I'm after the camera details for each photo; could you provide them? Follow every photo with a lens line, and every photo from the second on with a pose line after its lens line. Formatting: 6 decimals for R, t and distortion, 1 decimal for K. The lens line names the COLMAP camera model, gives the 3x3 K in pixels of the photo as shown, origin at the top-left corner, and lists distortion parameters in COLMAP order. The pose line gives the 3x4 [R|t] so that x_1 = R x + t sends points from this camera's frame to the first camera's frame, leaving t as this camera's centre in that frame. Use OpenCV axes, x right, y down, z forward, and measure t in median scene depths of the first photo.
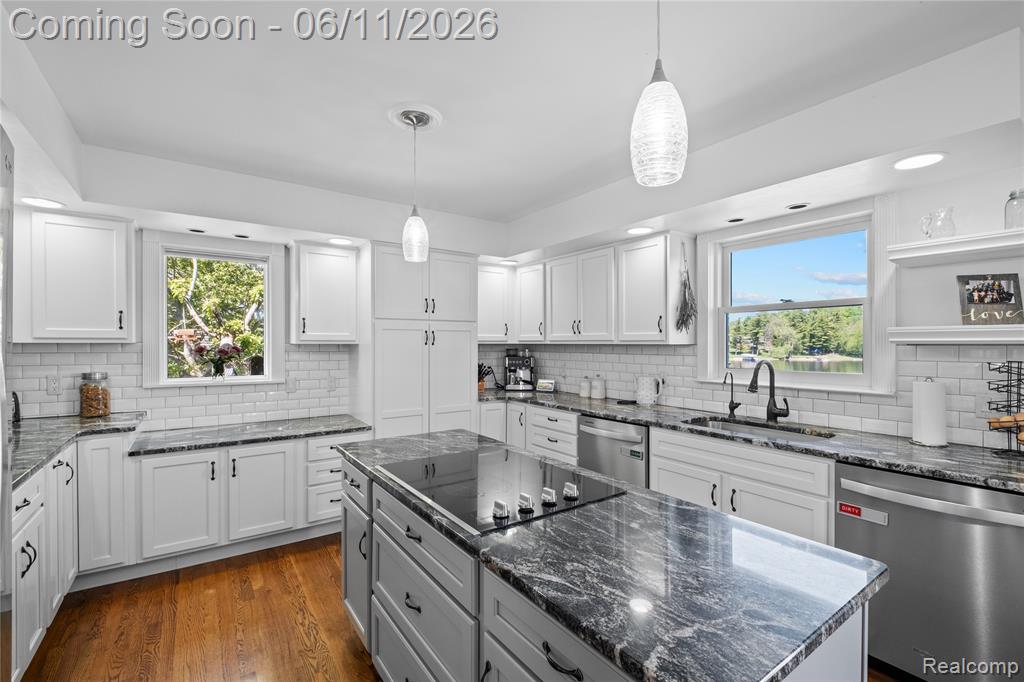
lens RADIAL K [[448.8, 0, 516.9], [0, 448.8, 343.9], [0, 0, 1]] dist [-0.002082, -0.000578]
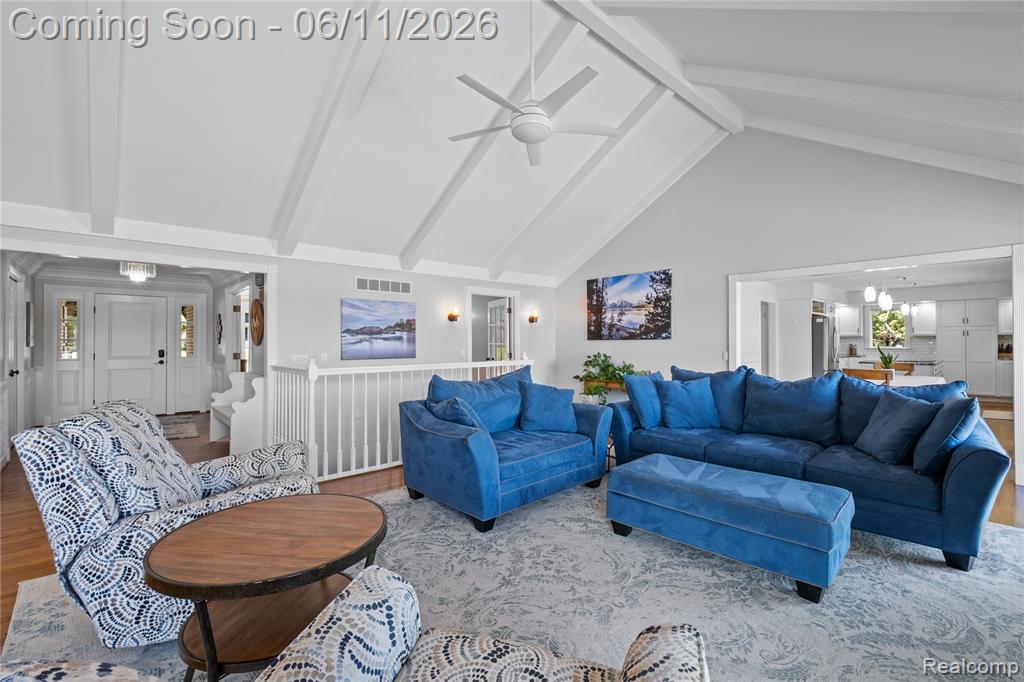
lens RADIAL K [[441.0, 0, 512.0], [0, 441.0, 341.0], [0, 0, 1]] dist [-0.013753, 0.000298]
pose [[0.109700, -0.002440, -0.993962, 2.412281], [0.004633, 0.999987, -0.001944, 0.029997], [0.993954, -0.004392, 0.109710, -2.271363]]
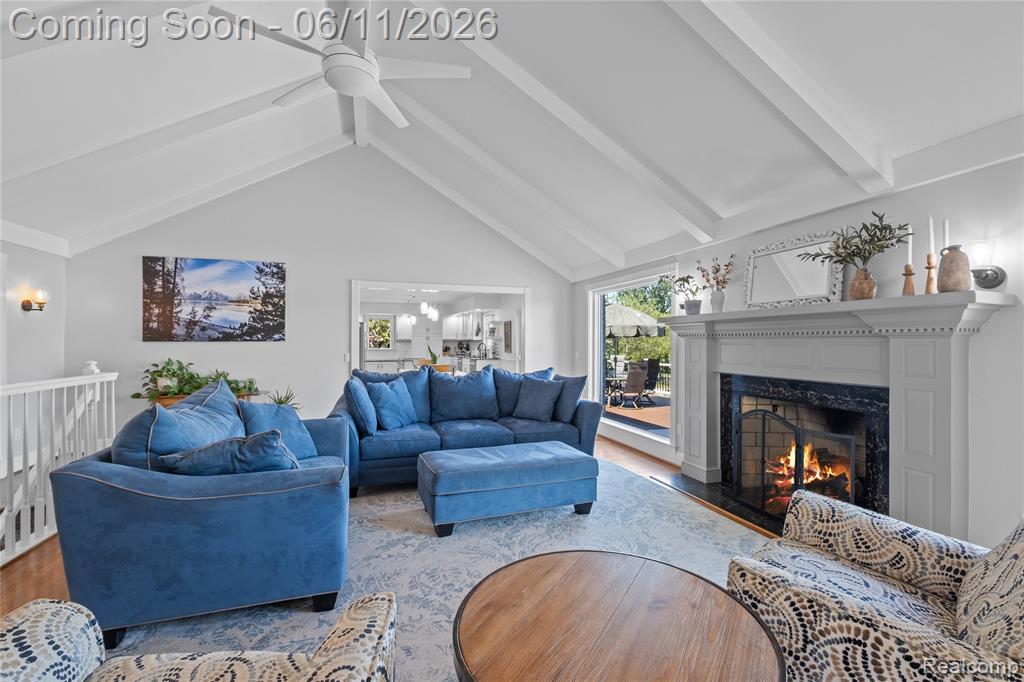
lens RADIAL K [[448.8, 0, 516.9], [0, 448.8, 343.9], [0, 0, 1]] dist [-0.002082, -0.000578]
pose [[0.955461, -0.000673, -0.295117, 1.930555], [0.001443, 0.999996, 0.002392, 0.028871], [0.295115, -0.002711, 0.955458, -2.817799]]
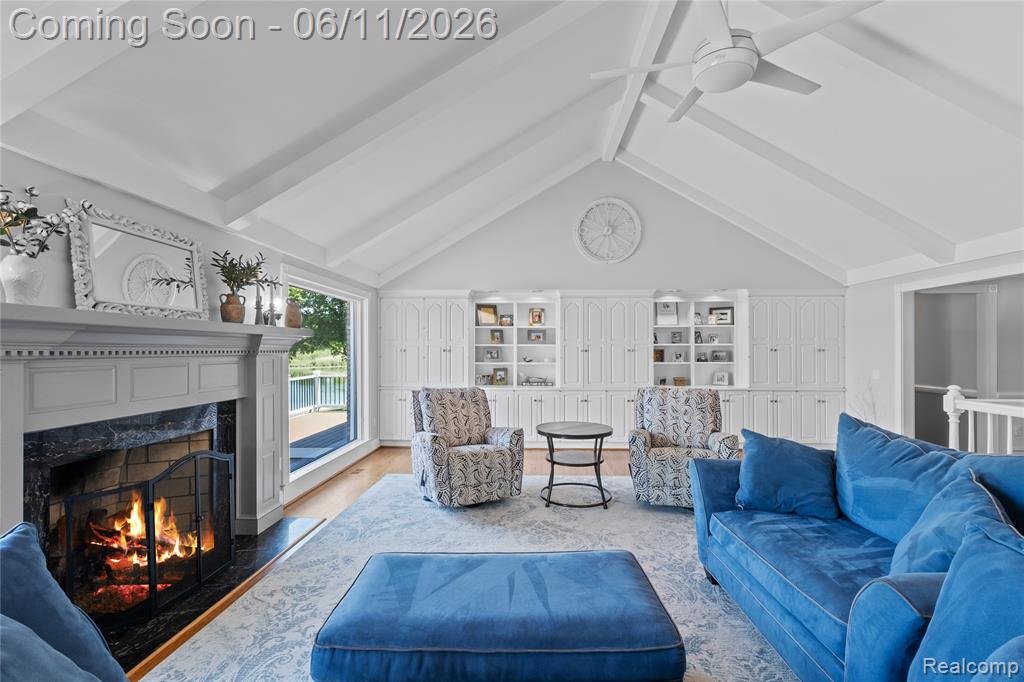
lens RADIAL K [[455.3, 0, 519.5], [0, 455.3, 343.9], [0, 0, 1]] dist [-0.015057, -0.000275]
pose [[-0.798652, 0.005128, 0.601771, 1.193709], [-0.004885, 0.999876, -0.015004, 0.001125], [-0.601773, -0.014923, -0.798527, -1.283619]]
